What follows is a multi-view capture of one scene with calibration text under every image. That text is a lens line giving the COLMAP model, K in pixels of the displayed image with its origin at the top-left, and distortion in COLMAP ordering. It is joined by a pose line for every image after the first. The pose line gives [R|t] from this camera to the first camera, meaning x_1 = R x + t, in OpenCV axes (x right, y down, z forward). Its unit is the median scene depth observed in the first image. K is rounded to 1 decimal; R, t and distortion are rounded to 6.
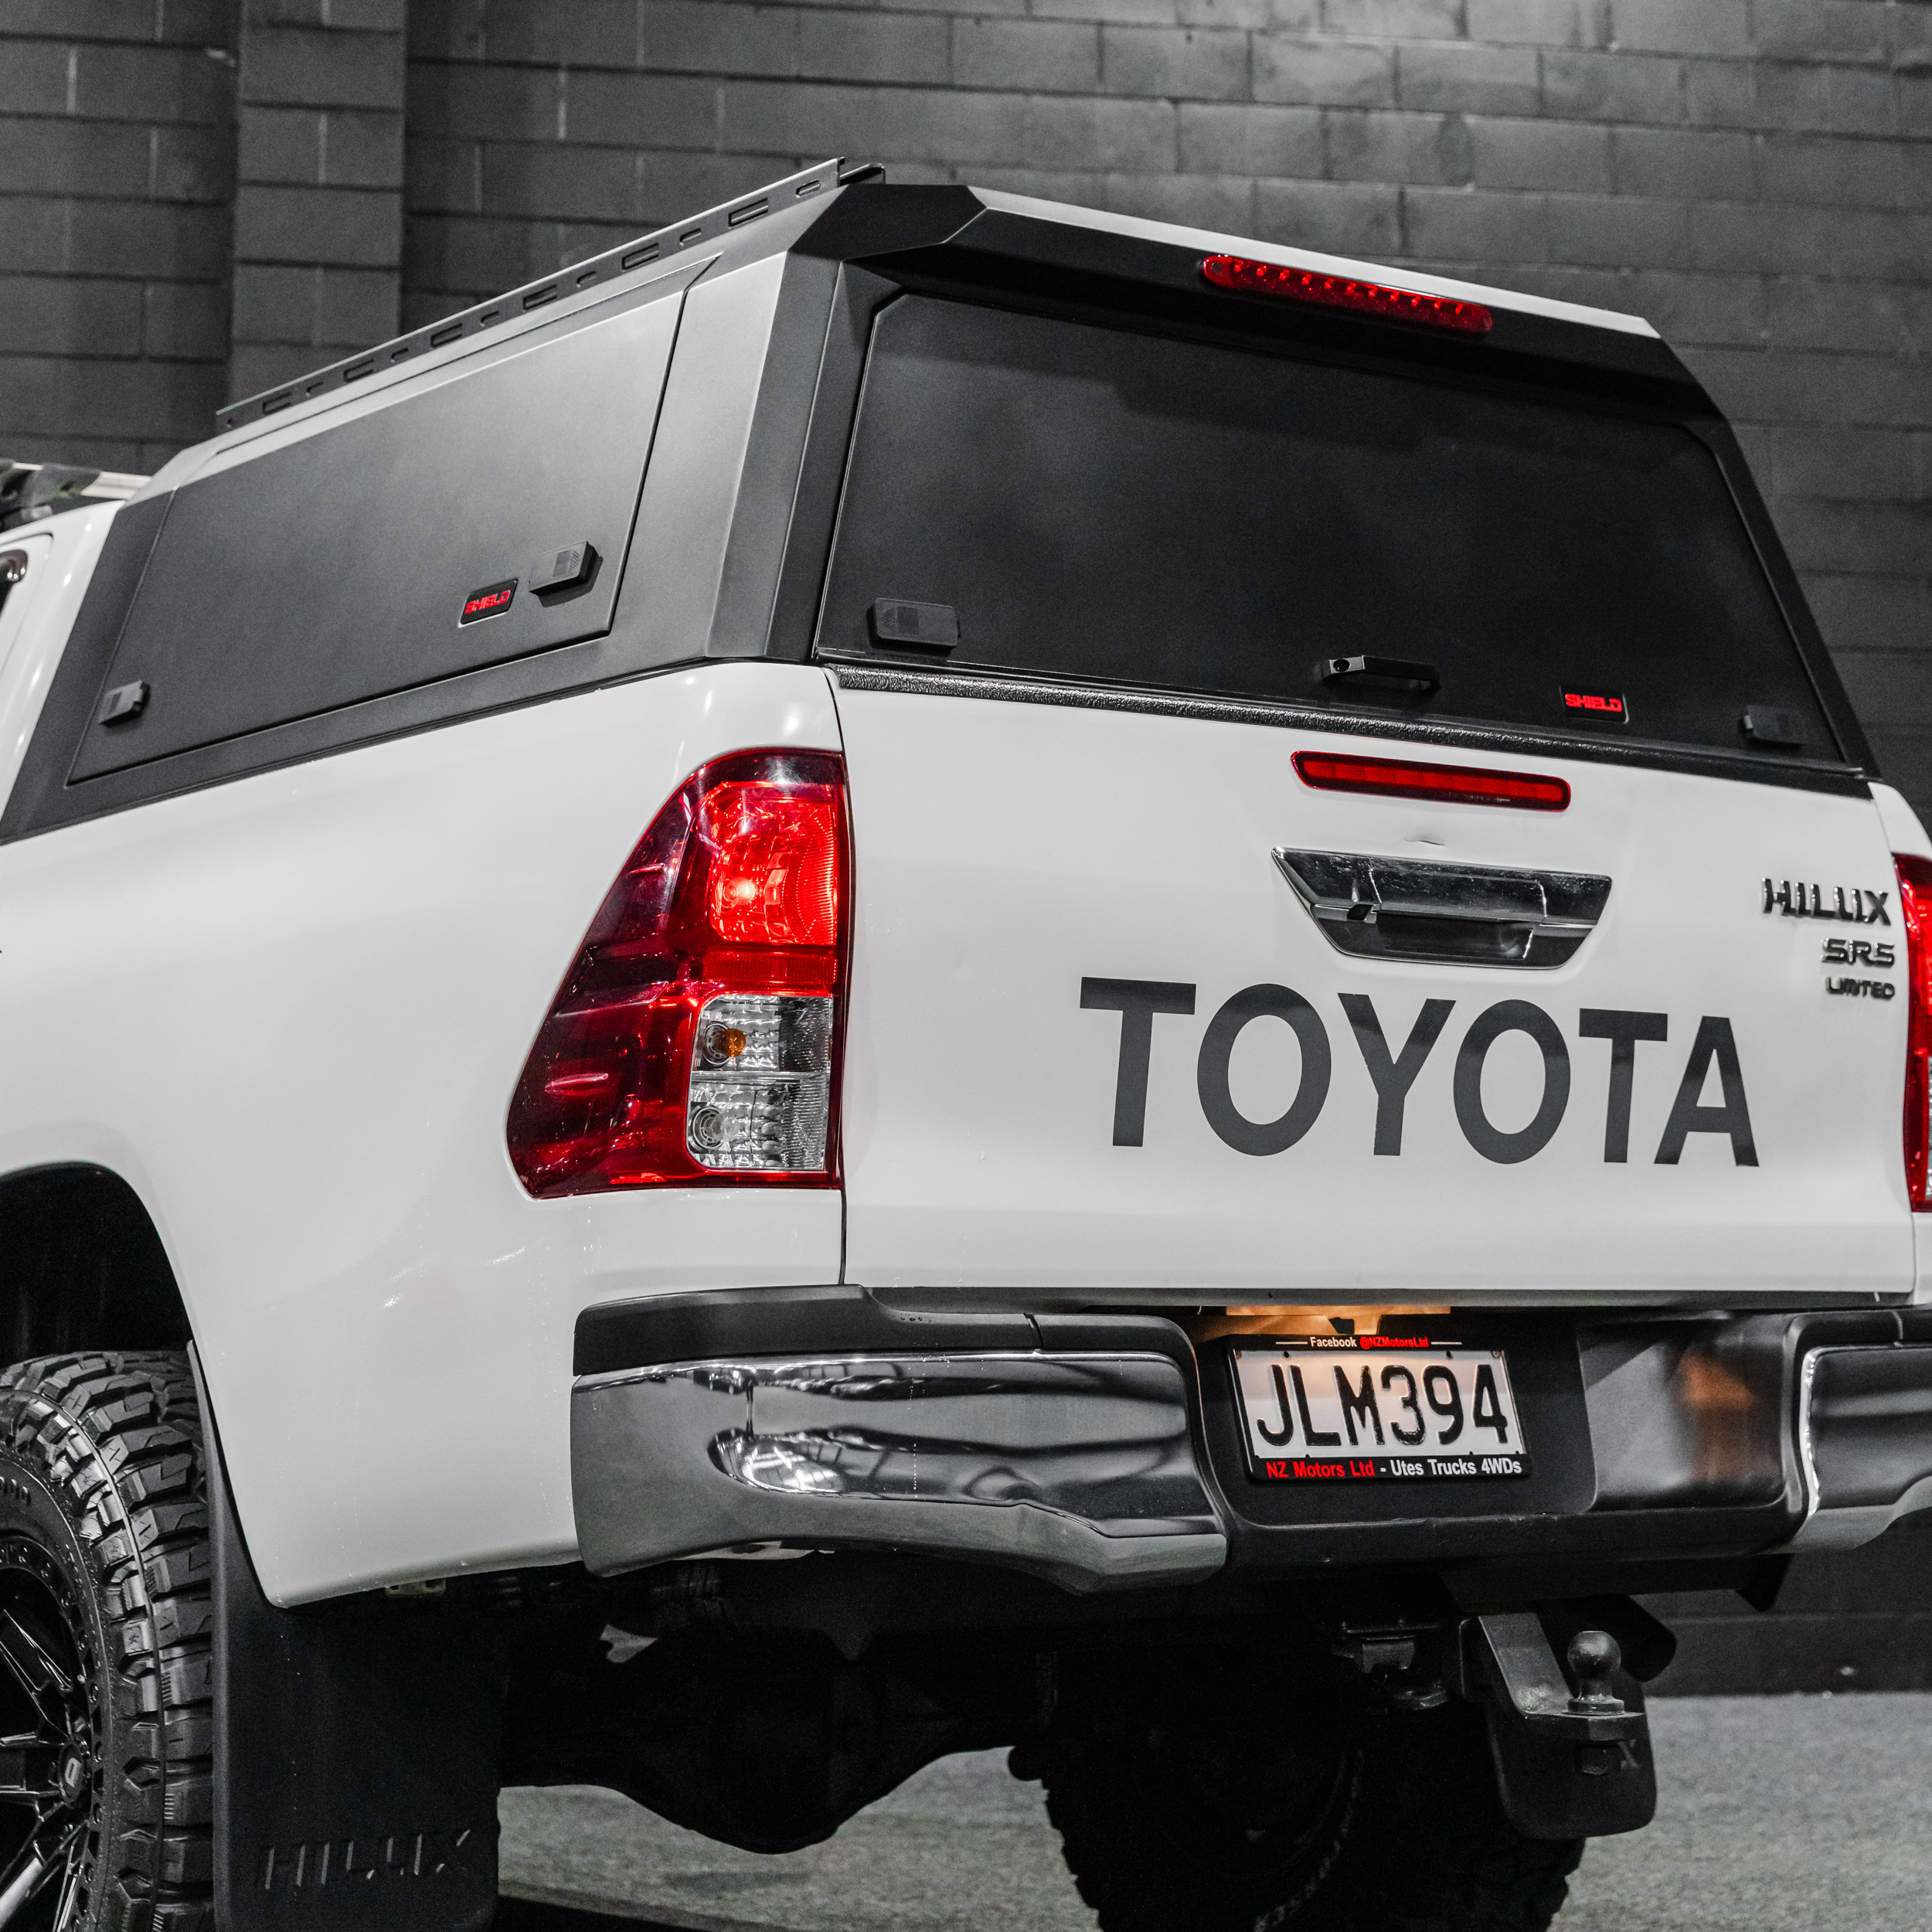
lens RADIAL K [[4112.5, 0, 977.5], [0, 4112.5, 588.0], [0, 0, 1]] dist [0.040014, 0.000000]
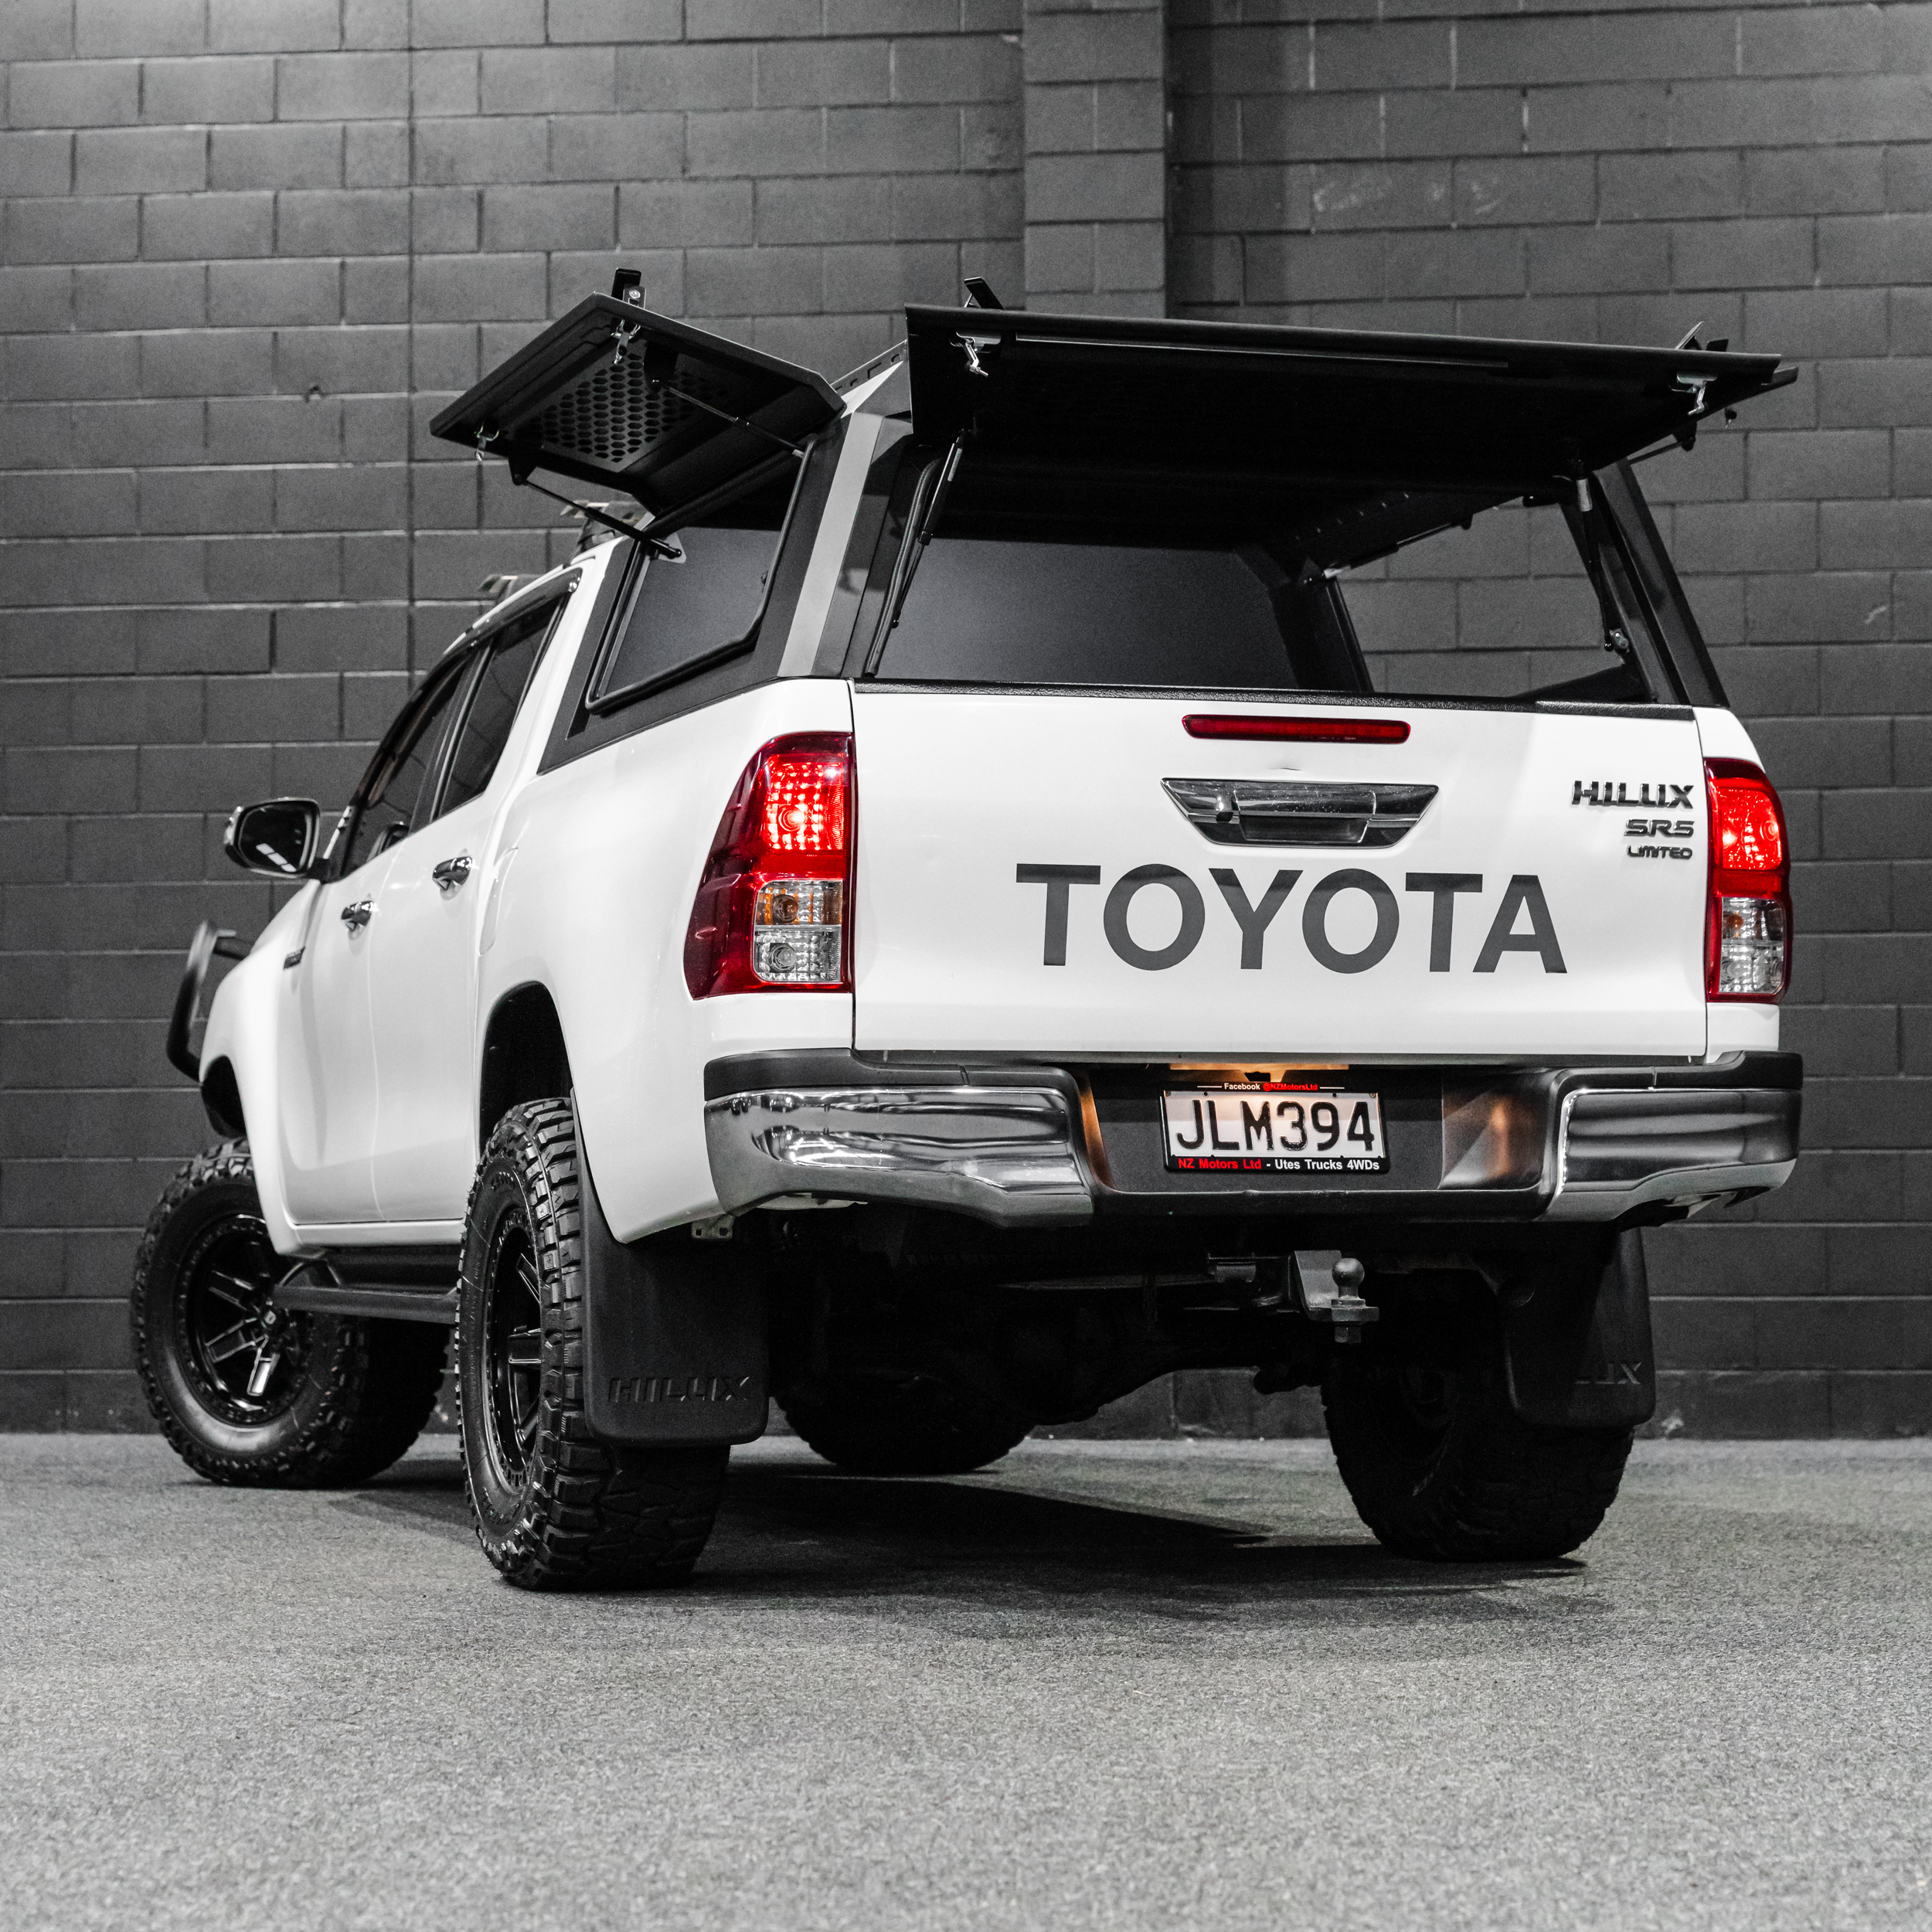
lens RADIAL K [[4729.4, 0, 955.6], [0, 4729.4, 964.1], [0, 0, 1]] dist [0.050598, 0.000000]
pose [[0.947300, -0.012027, -0.320122, 0.563926], [0.054156, 0.990924, 0.123028, -0.092381], [0.315737, -0.133881, 0.939354, -0.731712]]
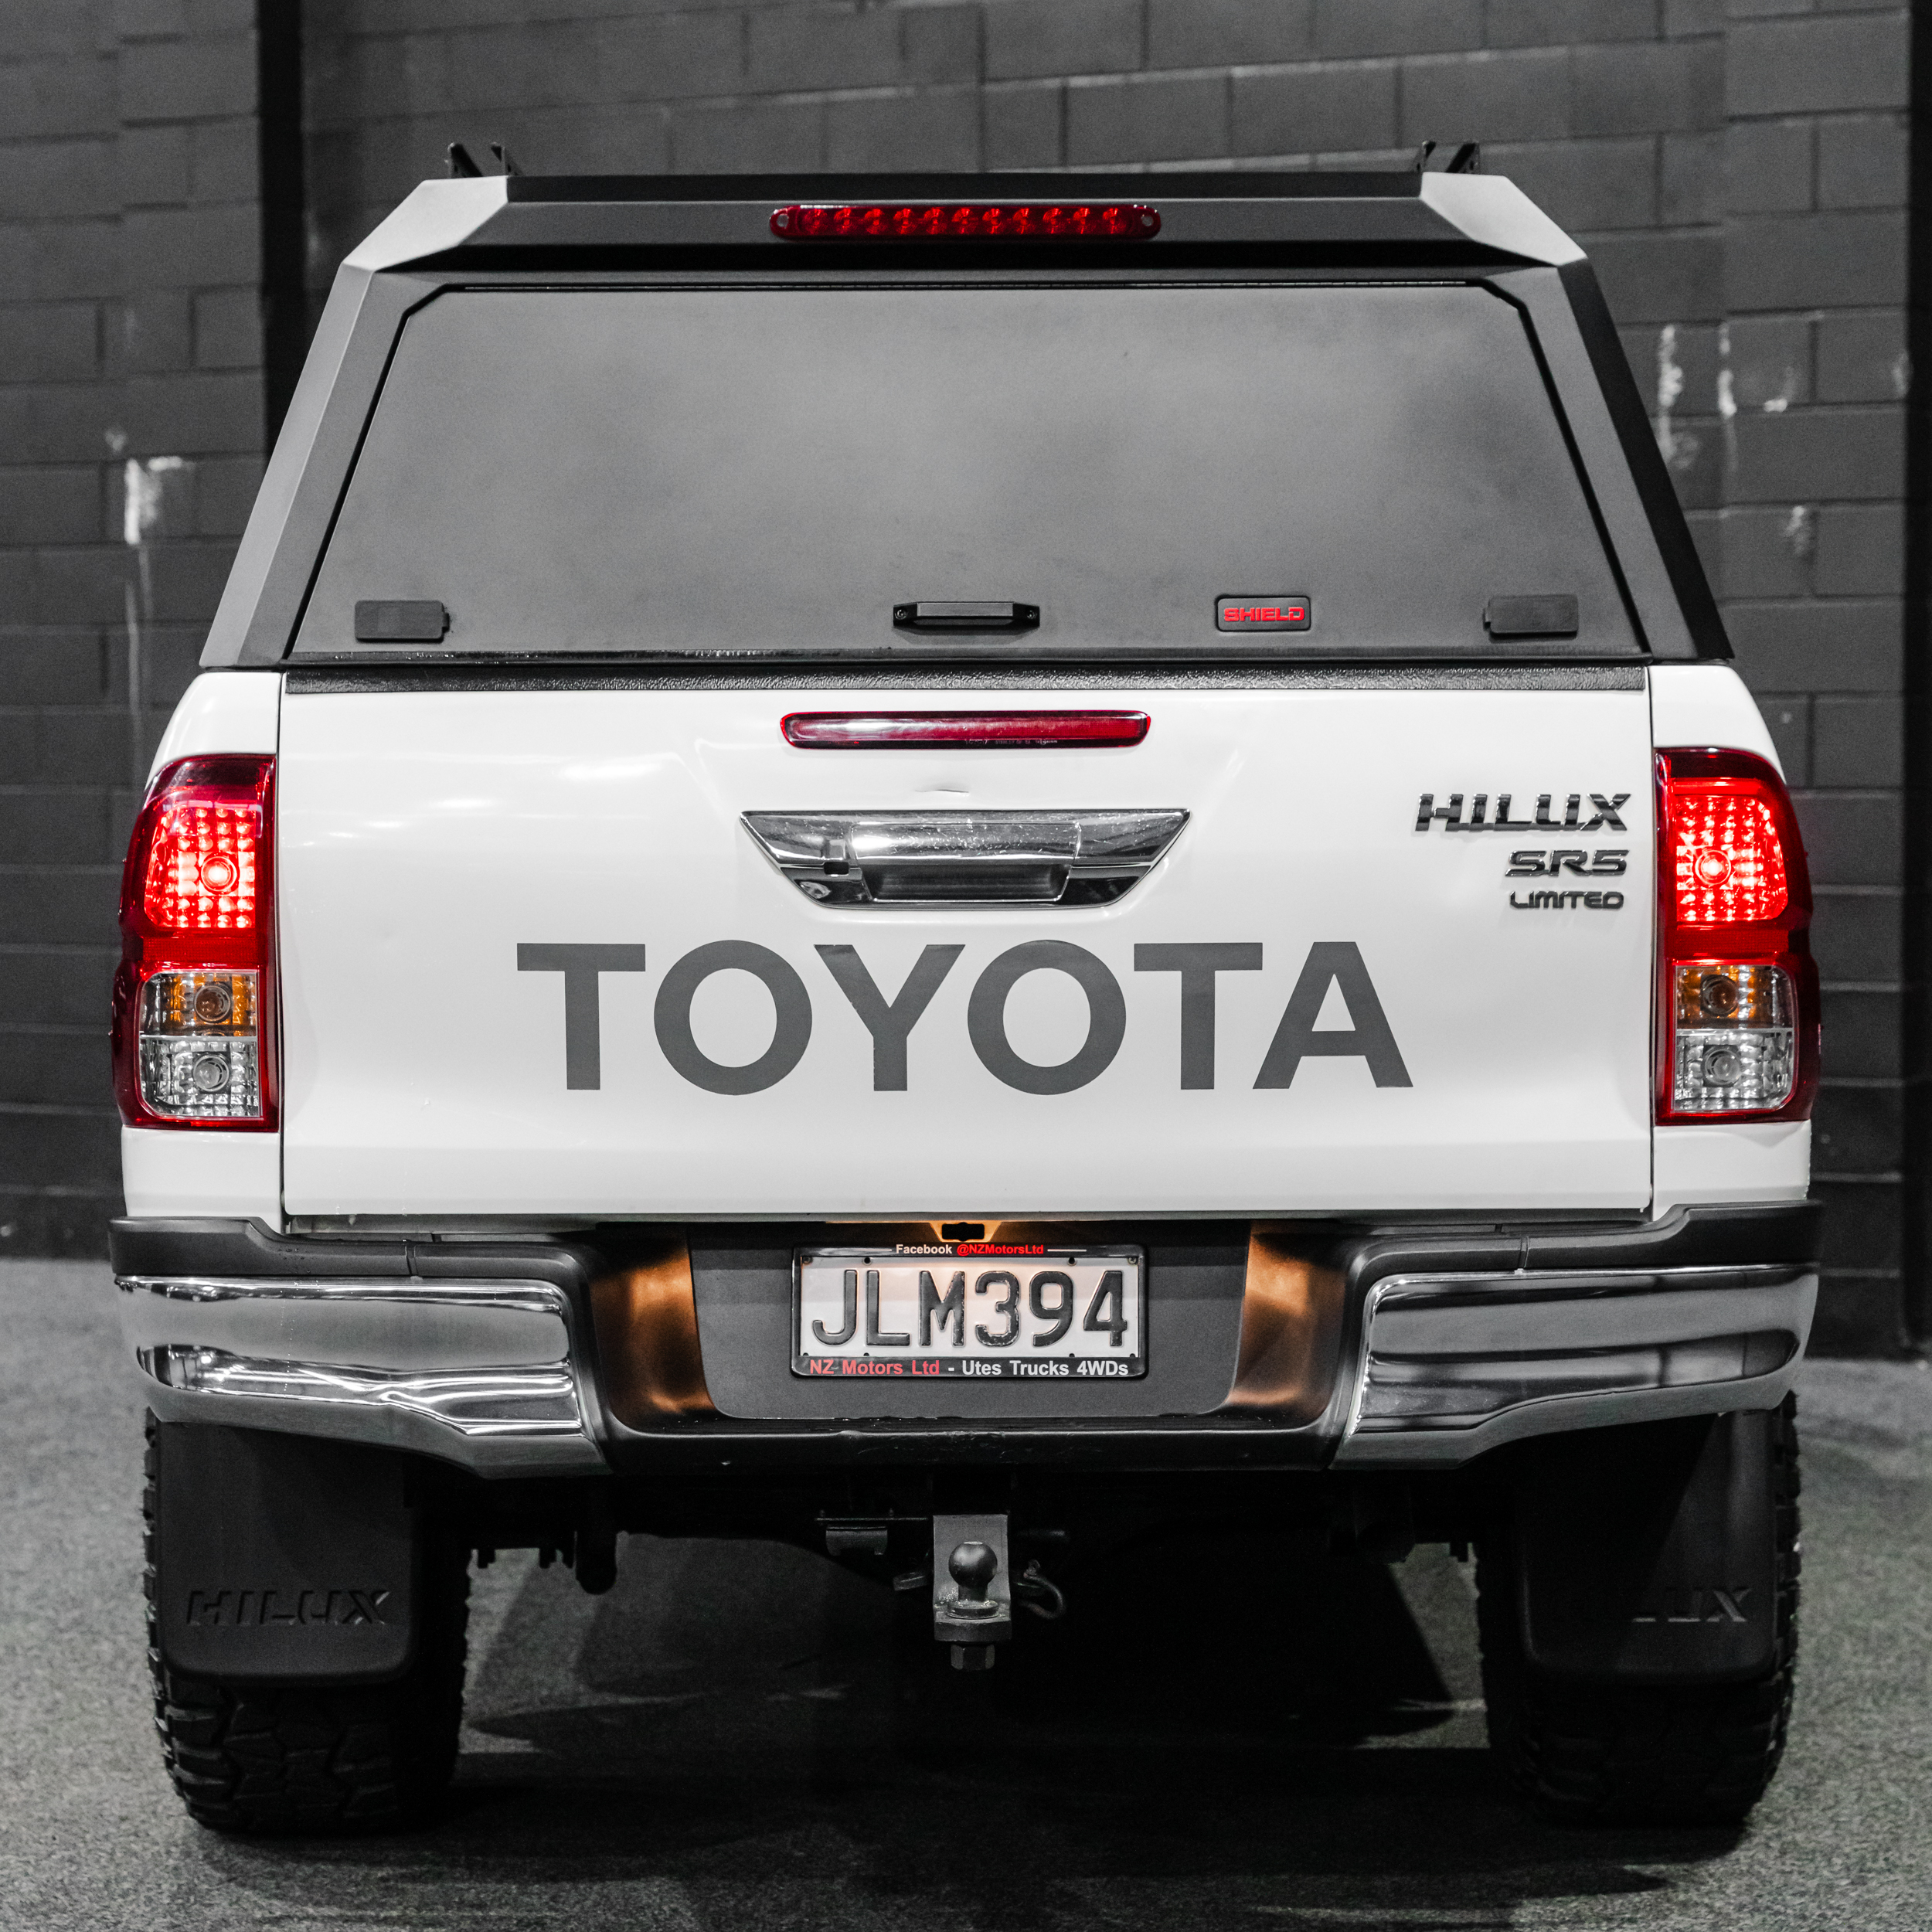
lens RADIAL K [[5275.9, 0, 973.2], [0, 5275.9, 972.9], [0, 0, 1]] dist [-0.015708, 0.000000]
pose [[0.795070, 0.035964, -0.605450, 0.923977], [0.108477, 0.973713, 0.200290, -0.159747], [0.596738, -0.224922, 0.770269, -0.030478]]
